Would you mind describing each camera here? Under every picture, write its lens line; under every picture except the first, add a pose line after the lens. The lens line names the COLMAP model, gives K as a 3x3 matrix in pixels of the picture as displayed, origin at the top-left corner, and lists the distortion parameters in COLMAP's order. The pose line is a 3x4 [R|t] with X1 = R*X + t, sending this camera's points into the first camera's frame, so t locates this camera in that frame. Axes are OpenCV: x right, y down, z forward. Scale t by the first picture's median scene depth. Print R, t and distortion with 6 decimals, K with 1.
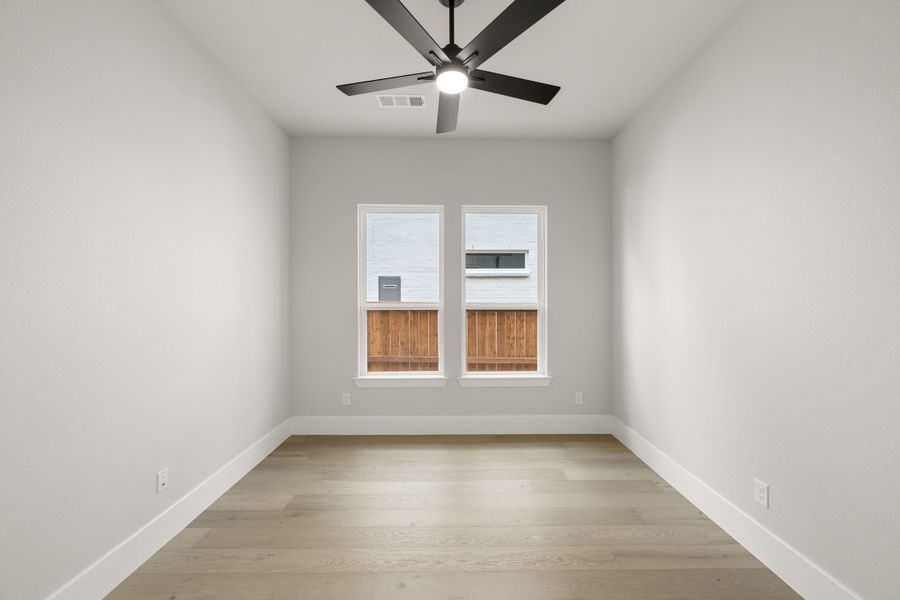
lens RADIAL K [[438.7, 0, 452.1], [0, 438.7, 291.3], [0, 0, 1]] dist [0.006636, 0.000012]
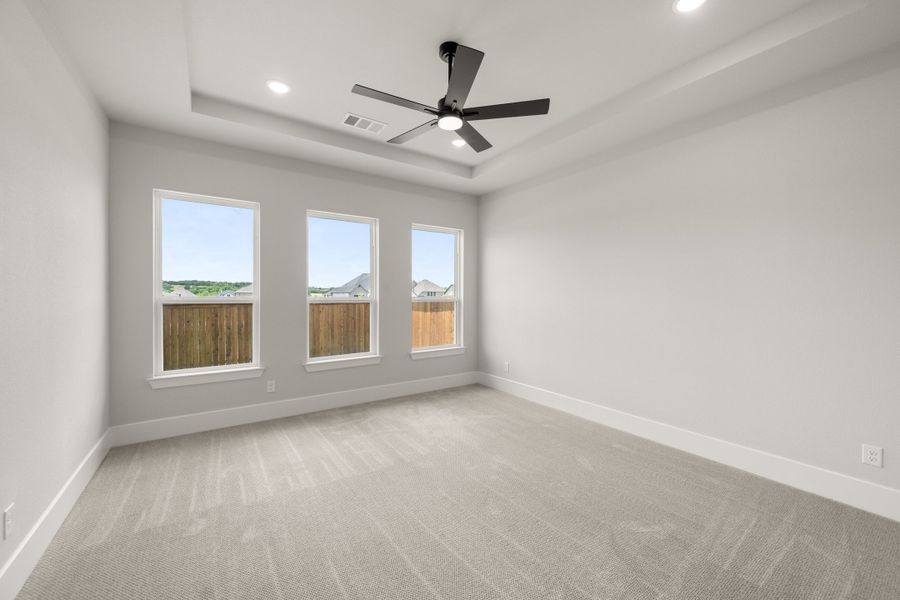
lens RADIAL K [[386.3, 0, 446.9], [0, 386.3, 294.9], [0, 0, 1]] dist [-0.003001, -0.000025]
pose [[0.817298, 0.004902, 0.576195, -0.253680], [-0.016488, 0.999753, 0.014881, 0.000817], [-0.575980, -0.021663, 0.817177, -0.008689]]
